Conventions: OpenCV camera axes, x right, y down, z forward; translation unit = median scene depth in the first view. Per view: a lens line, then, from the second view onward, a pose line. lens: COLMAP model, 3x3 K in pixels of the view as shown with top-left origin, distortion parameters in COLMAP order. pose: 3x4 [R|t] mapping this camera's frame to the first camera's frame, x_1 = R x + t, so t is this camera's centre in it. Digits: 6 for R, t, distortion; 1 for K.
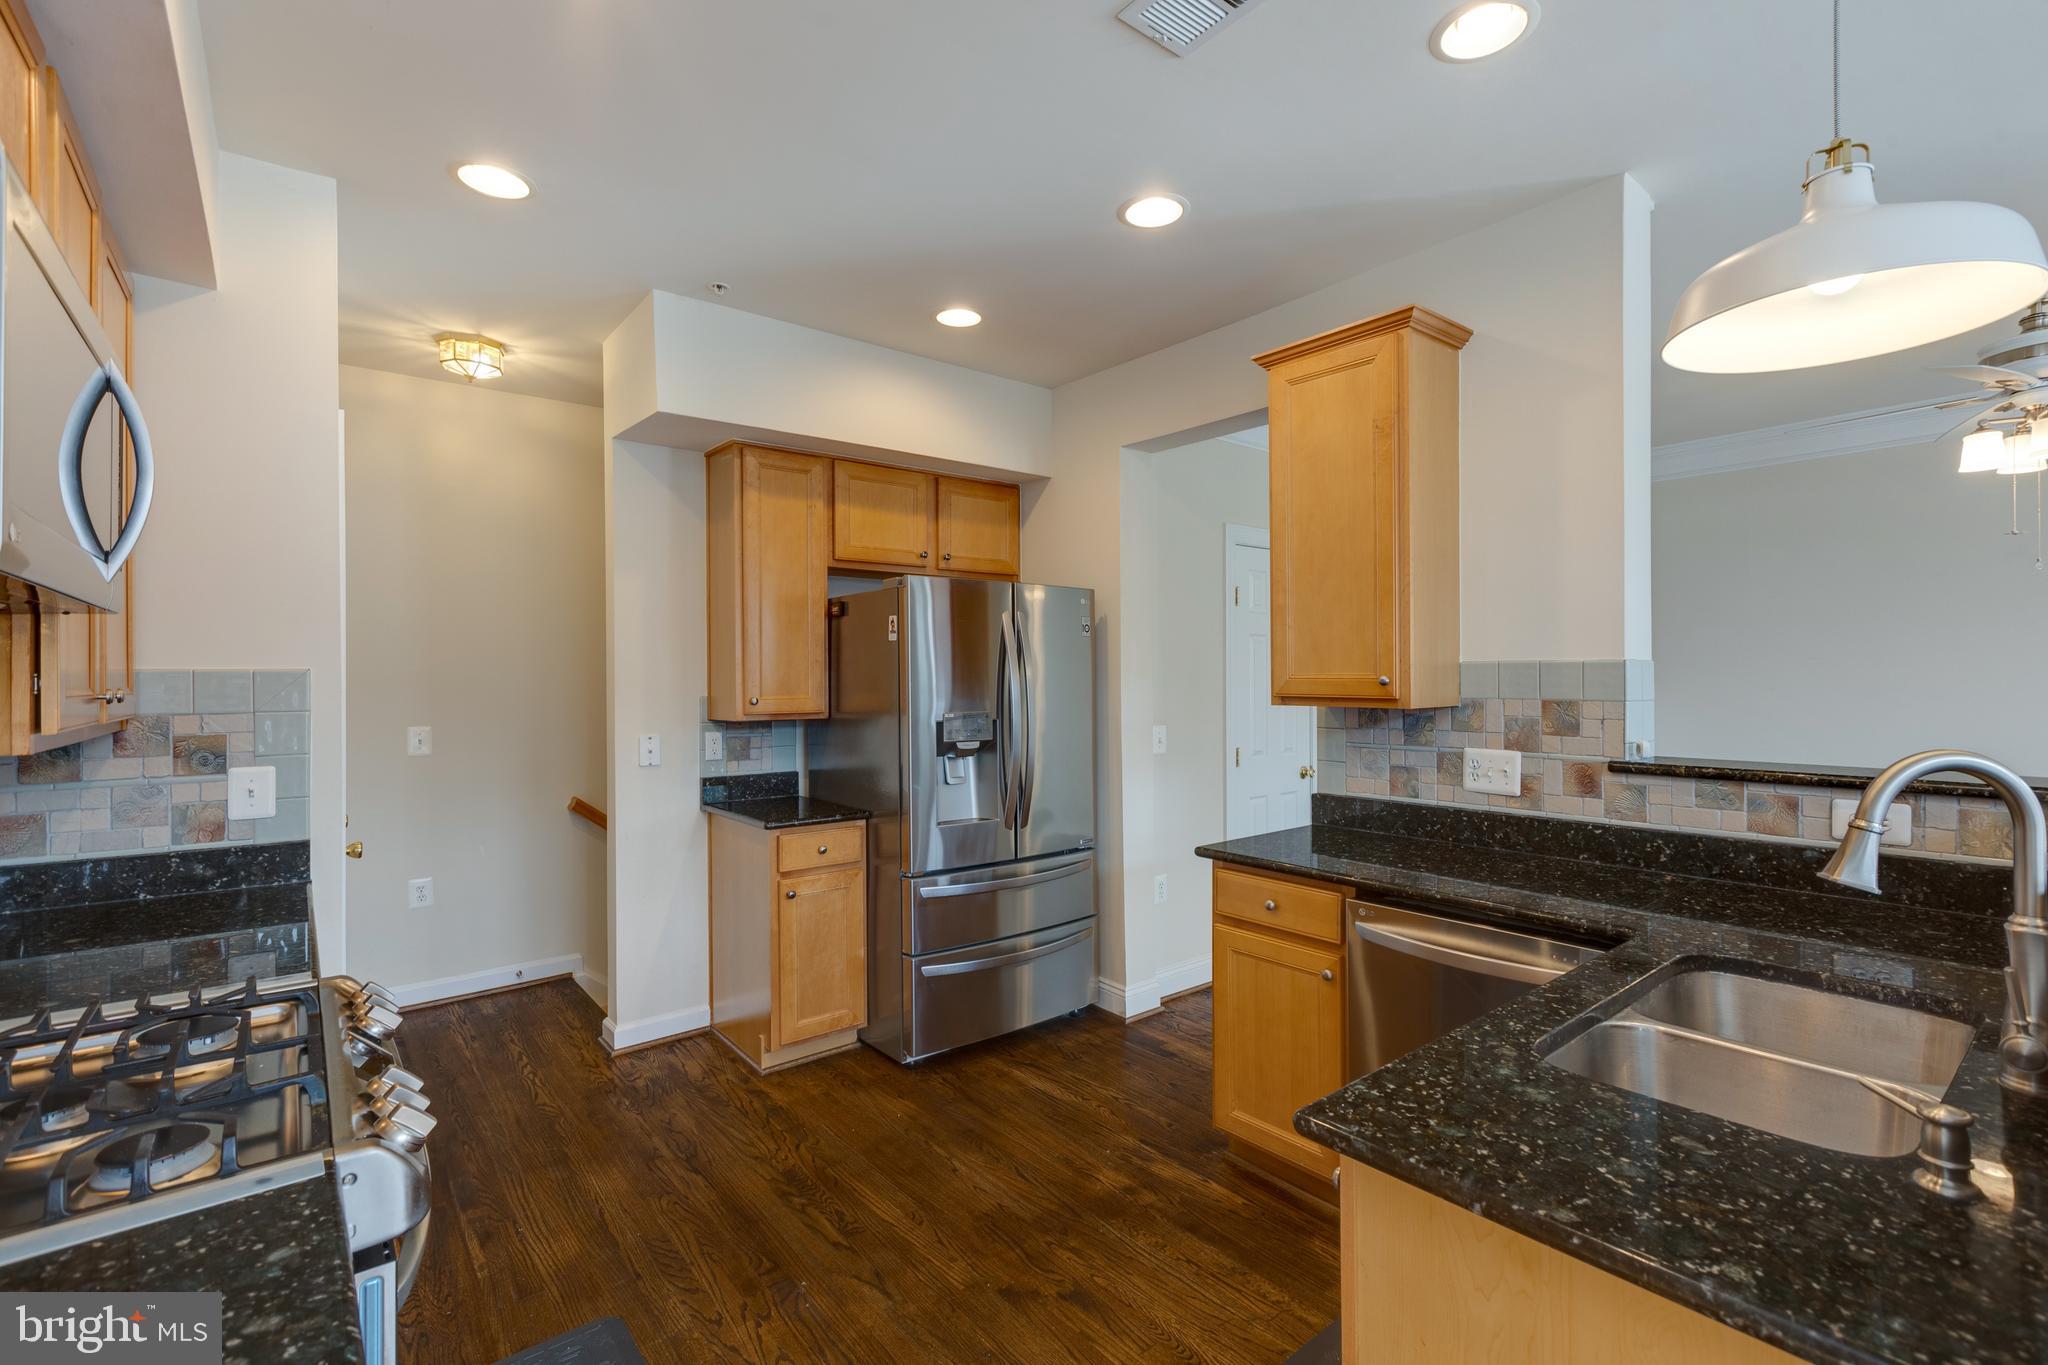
lens RADIAL K [[909.7, 0, 1028.5], [0, 909.7, 678.5], [0, 0, 1]] dist [0.003947, -0.001841]
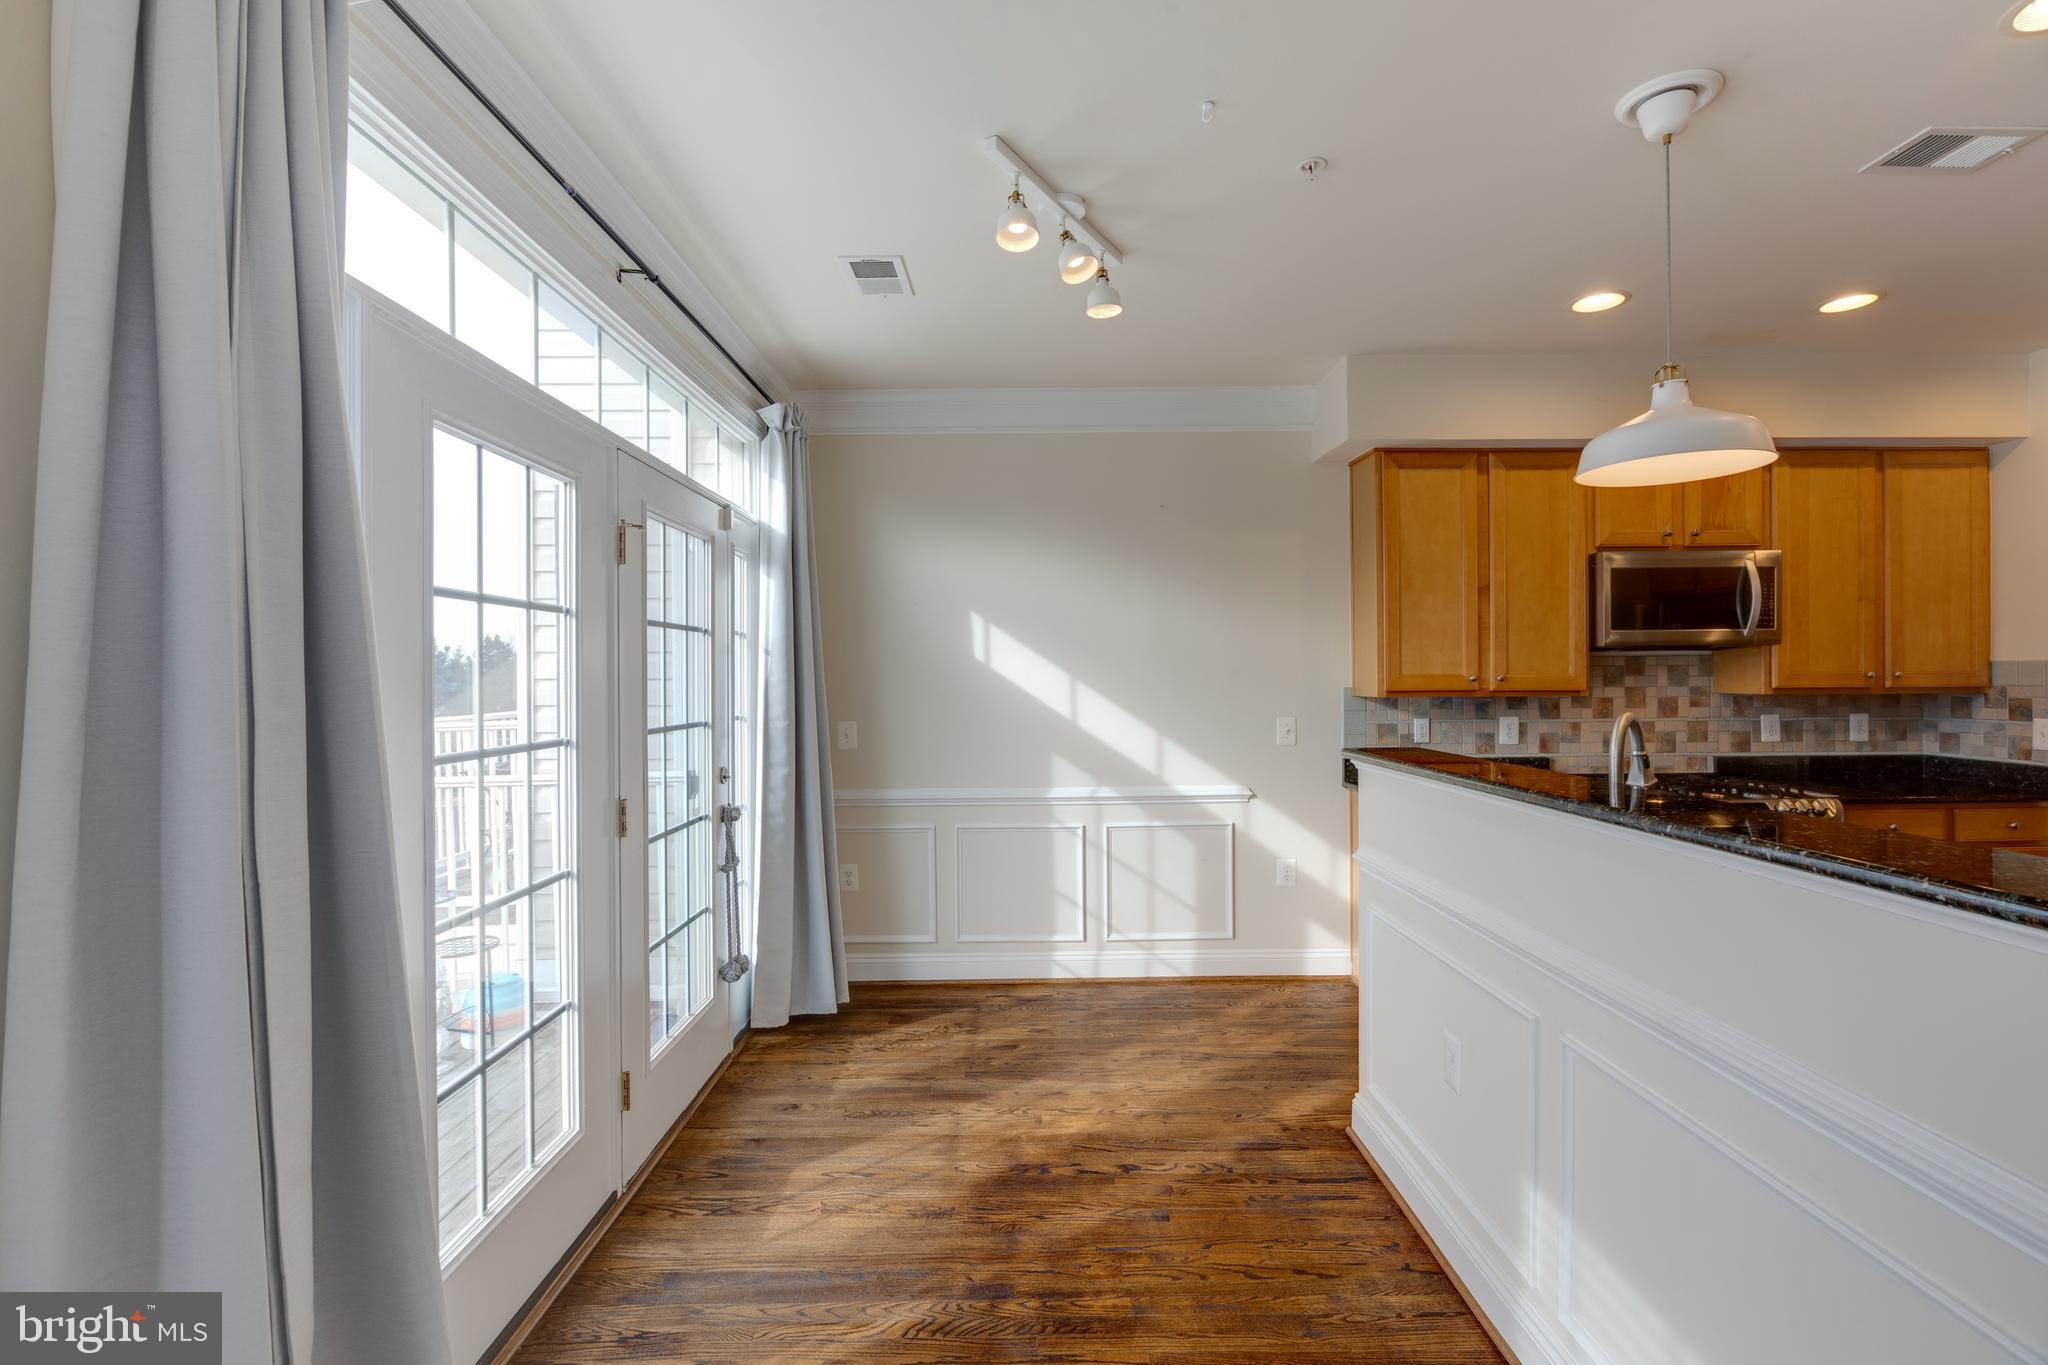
lens RADIAL K [[914.4, 0, 1030.3], [0, 914.4, 678.0], [0, 0, 1]] dist [-0.005026, -0.002347]
pose [[-0.626133, 0.012367, -0.779618, 1.169240], [0.009669, 0.999920, 0.008096, -0.006006], [0.779656, -0.002469, -0.626203, 0.441936]]
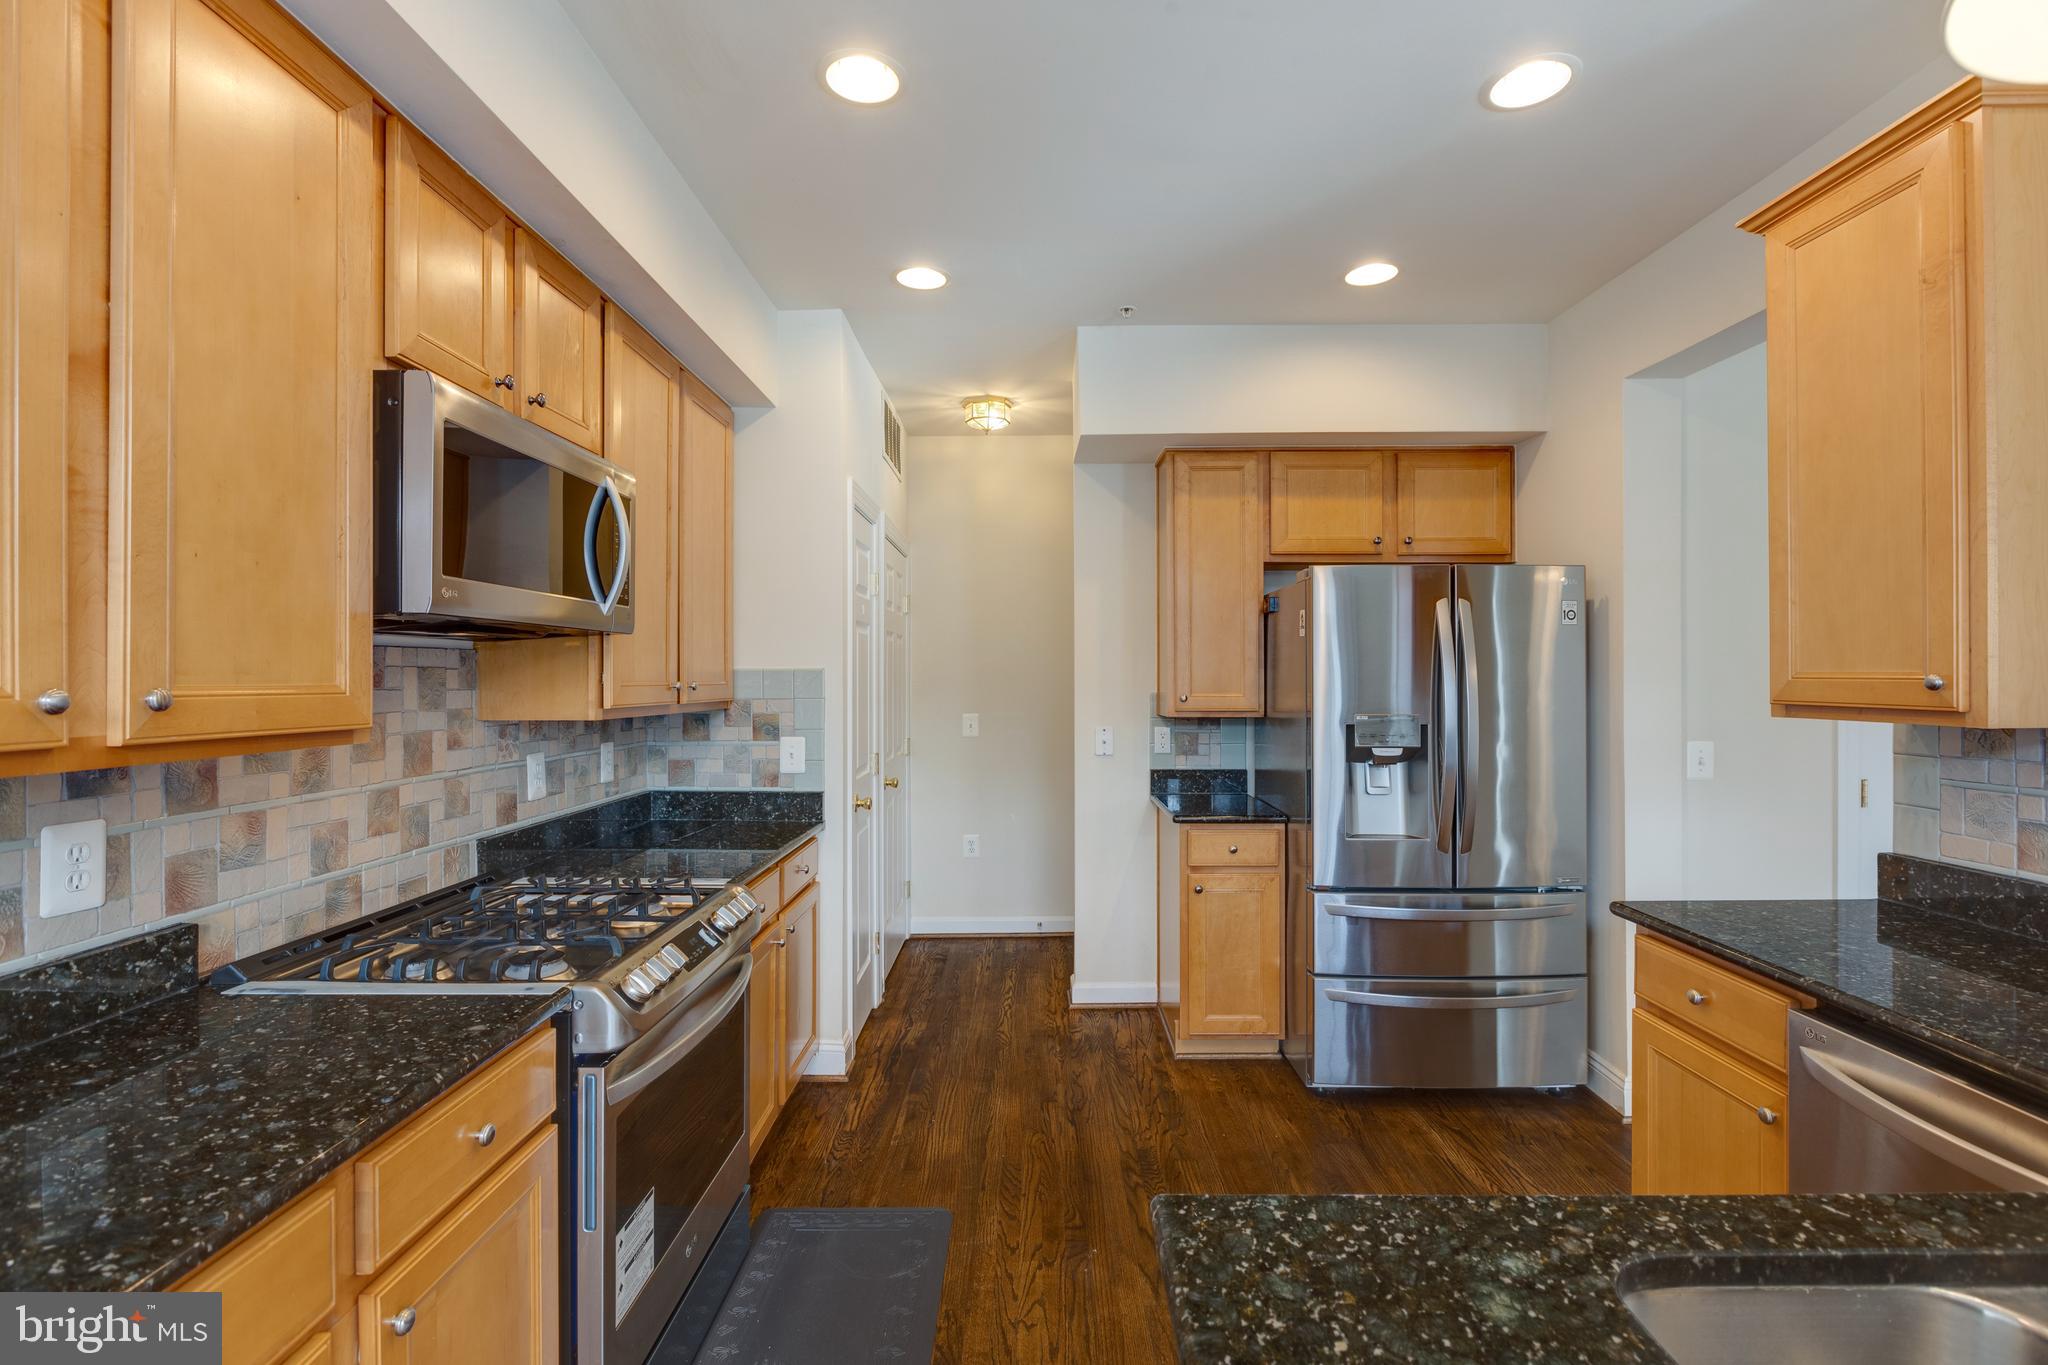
lens RADIAL K [[914.4, 0, 1026.4], [0, 914.4, 681.3], [0, 0, 1]] dist [-0.005026, -0.002347]
pose [[0.771394, 0.006318, -0.636327, 0.251843], [-0.003288, 0.999977, 0.005942, 0.000153], [0.636349, -0.002491, 0.771397, 0.096814]]
